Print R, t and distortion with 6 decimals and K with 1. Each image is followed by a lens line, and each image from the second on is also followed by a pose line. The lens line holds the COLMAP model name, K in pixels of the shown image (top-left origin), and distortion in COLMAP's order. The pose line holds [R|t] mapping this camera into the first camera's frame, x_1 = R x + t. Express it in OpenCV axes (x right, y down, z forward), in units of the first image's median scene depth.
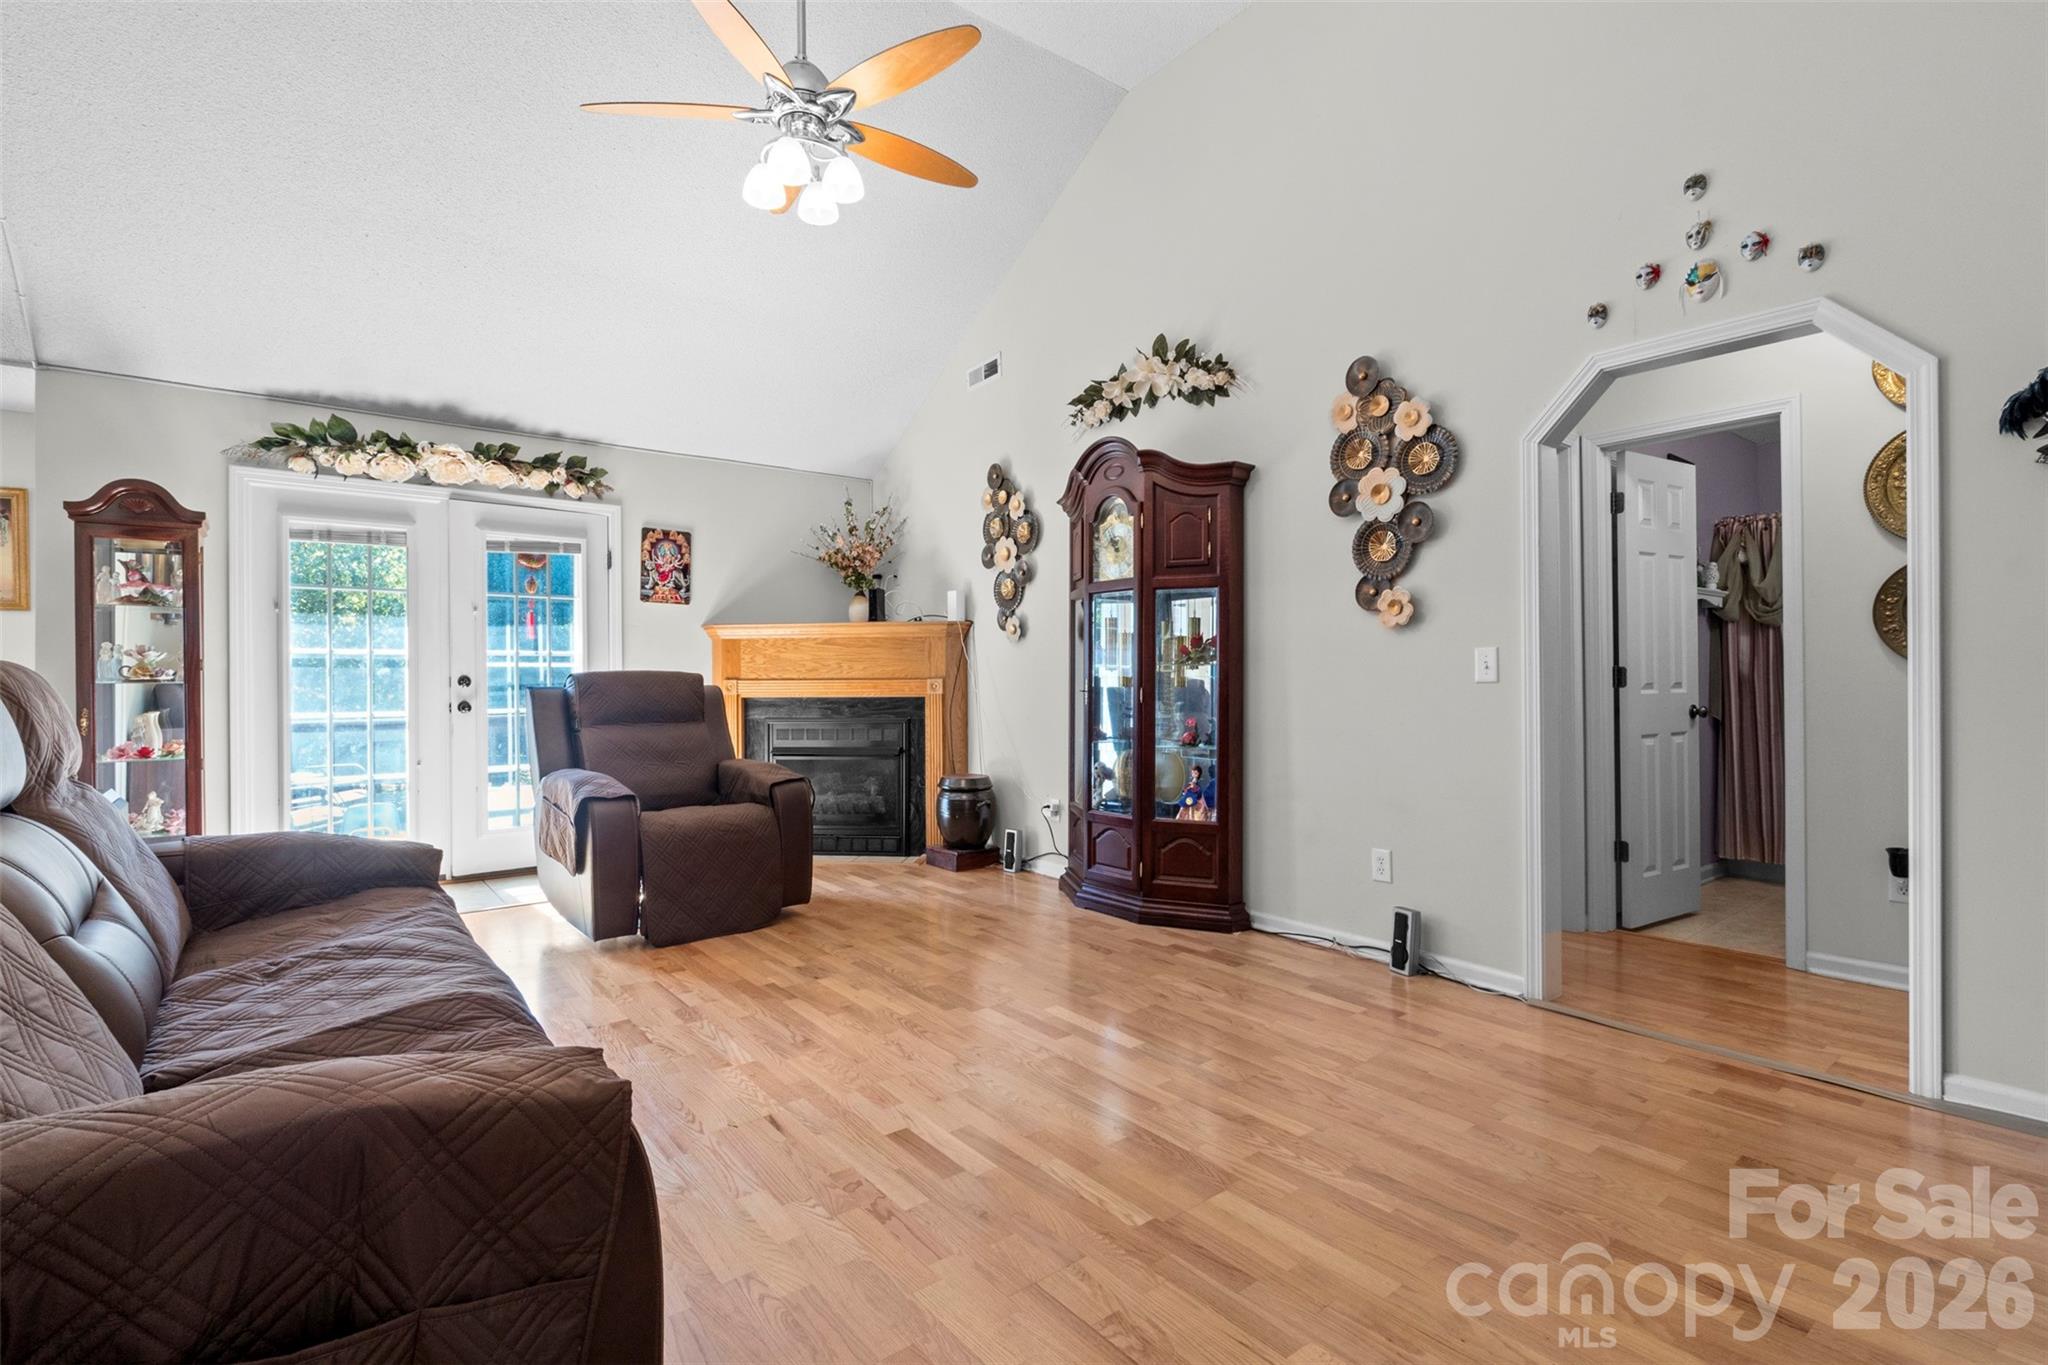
lens RADIAL K [[934.7, 0, 1031.9], [0, 934.7, 679.4], [0, 0, 1]] dist [0.000696, -0.001759]
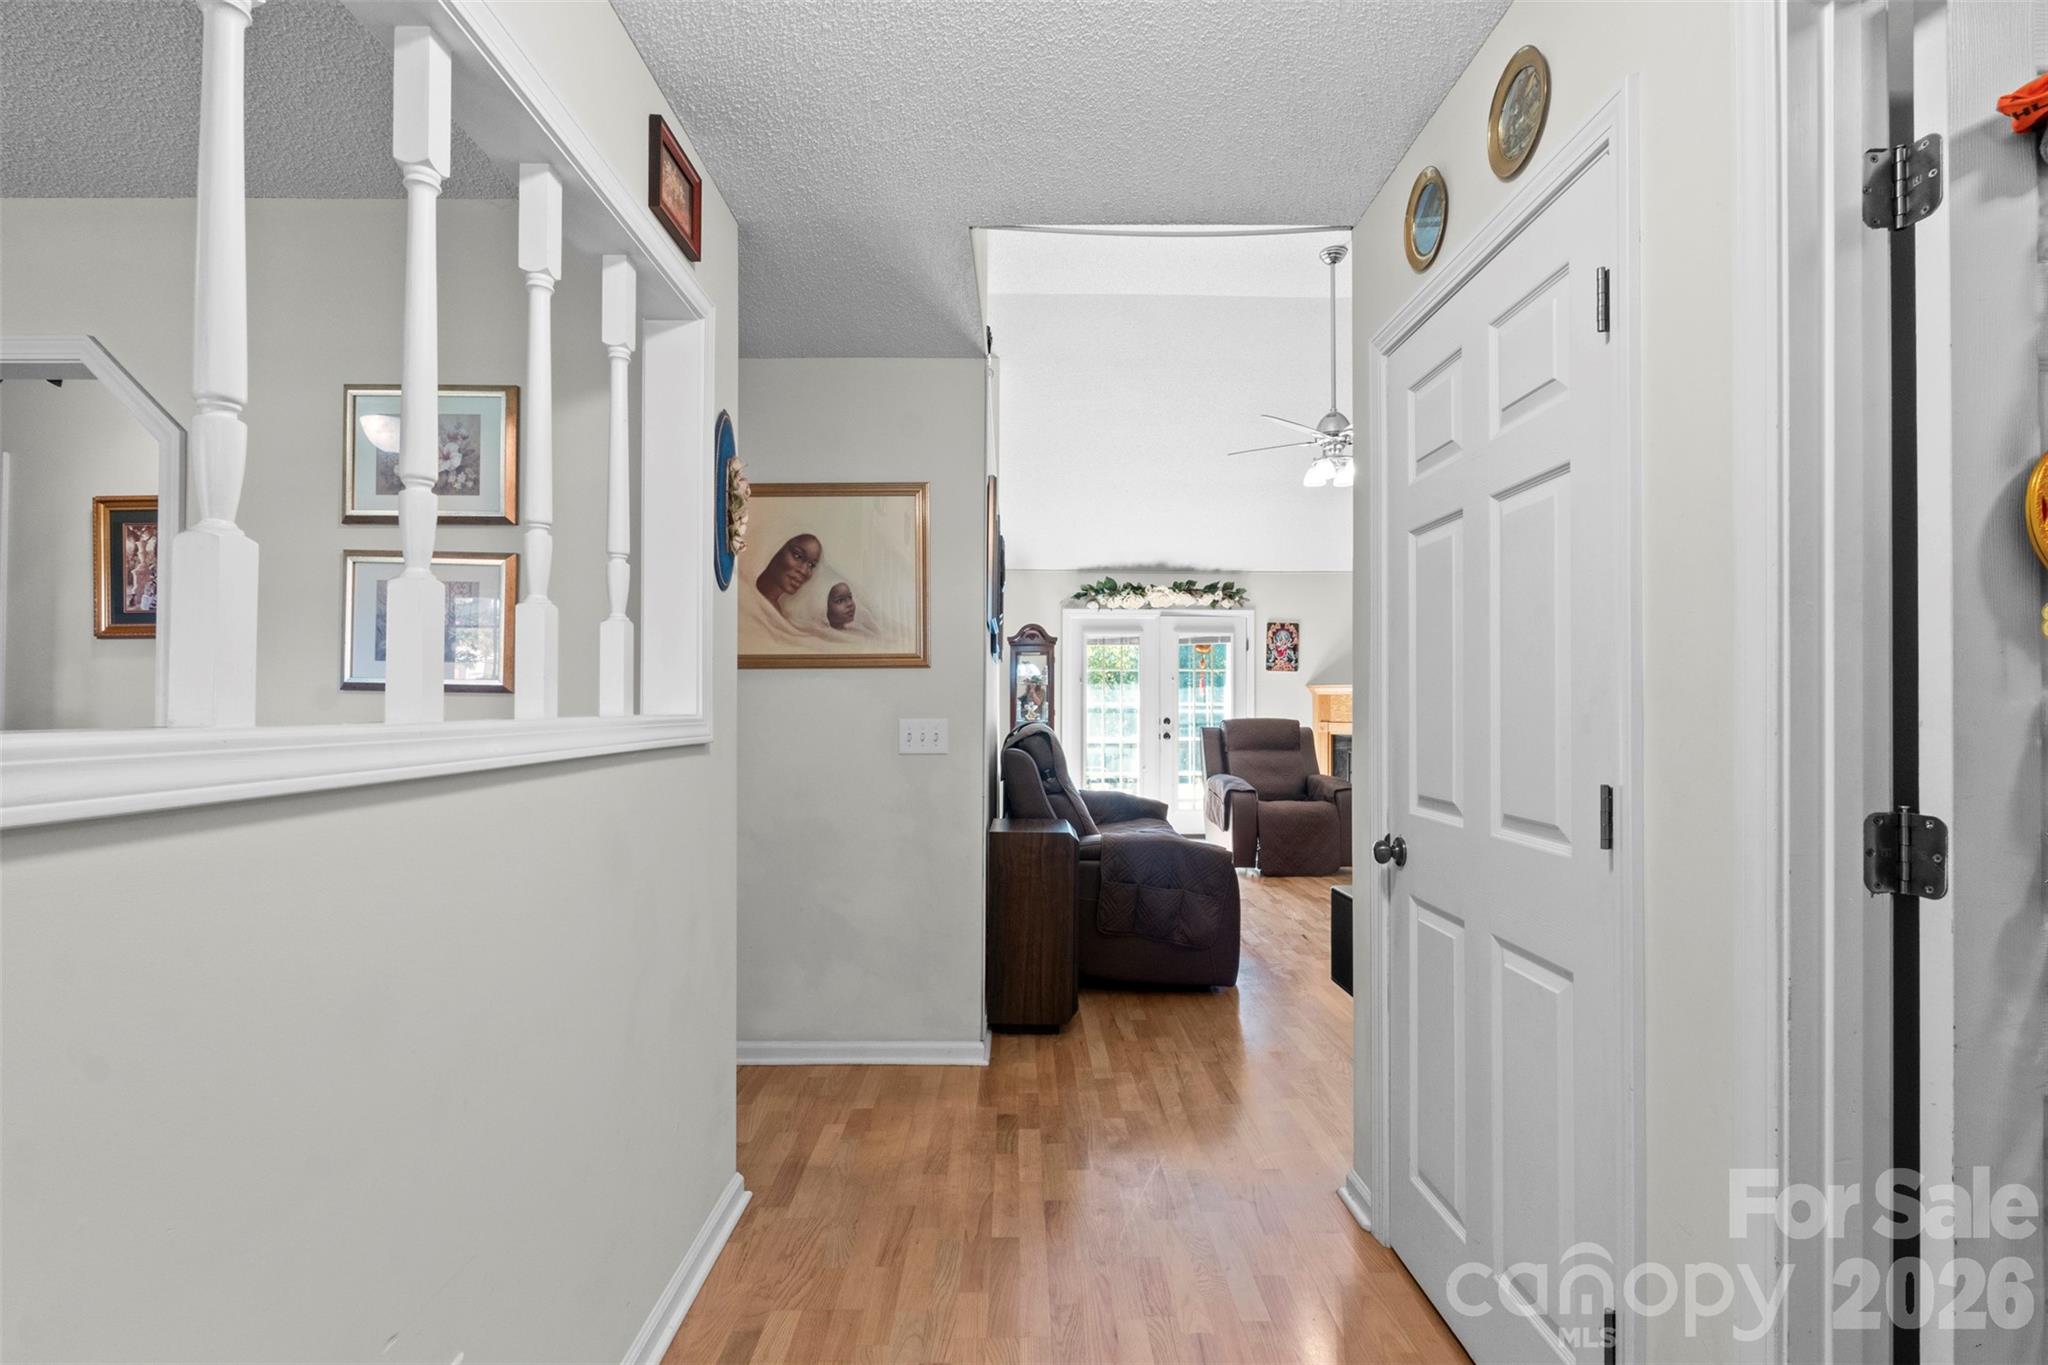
lens RADIAL K [[934.7, 0, 1010.1], [0, 934.7, 700.4], [0, 0, 1]] dist [0.000696, -0.001759]
pose [[0.771835, 0.004459, -0.635807, 0.284199], [-0.007018, 0.999974, -0.001507, -0.034480], [0.635784, 0.005625, 0.771847, -0.552616]]
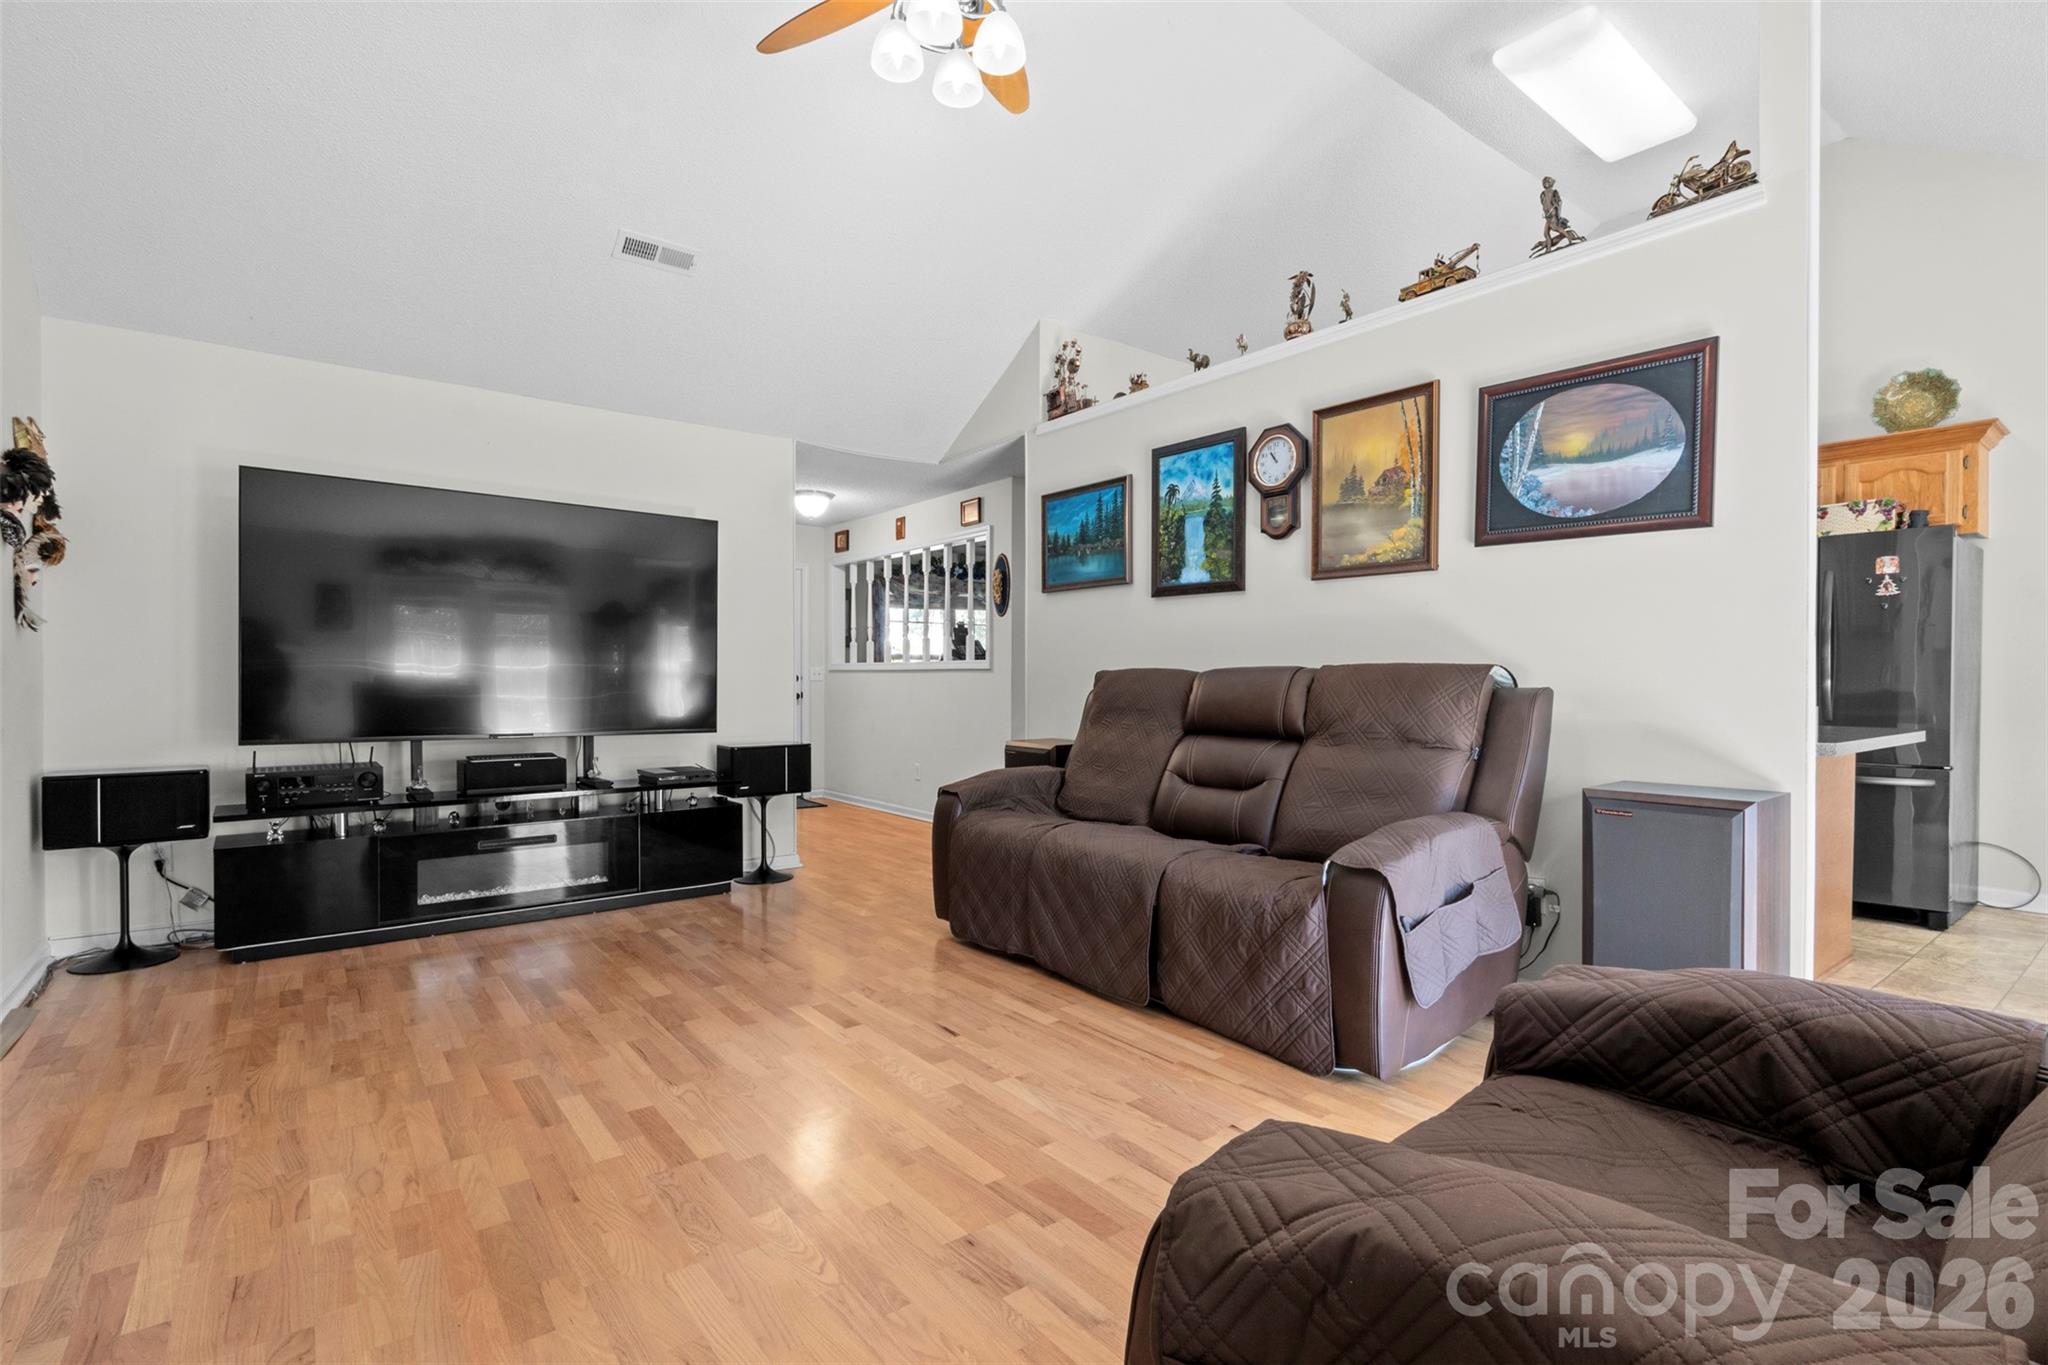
lens RADIAL K [[934.7, 0, 1023.6], [0, 934.7, 684.8], [0, 0, 1]] dist [0.000696, -0.001759]
pose [[-0.999742, 0.005651, 0.021992, -0.199685], [0.005799, 0.999961, 0.006651, 0.000576], [-0.021954, 0.006777, -0.999736, 1.111267]]
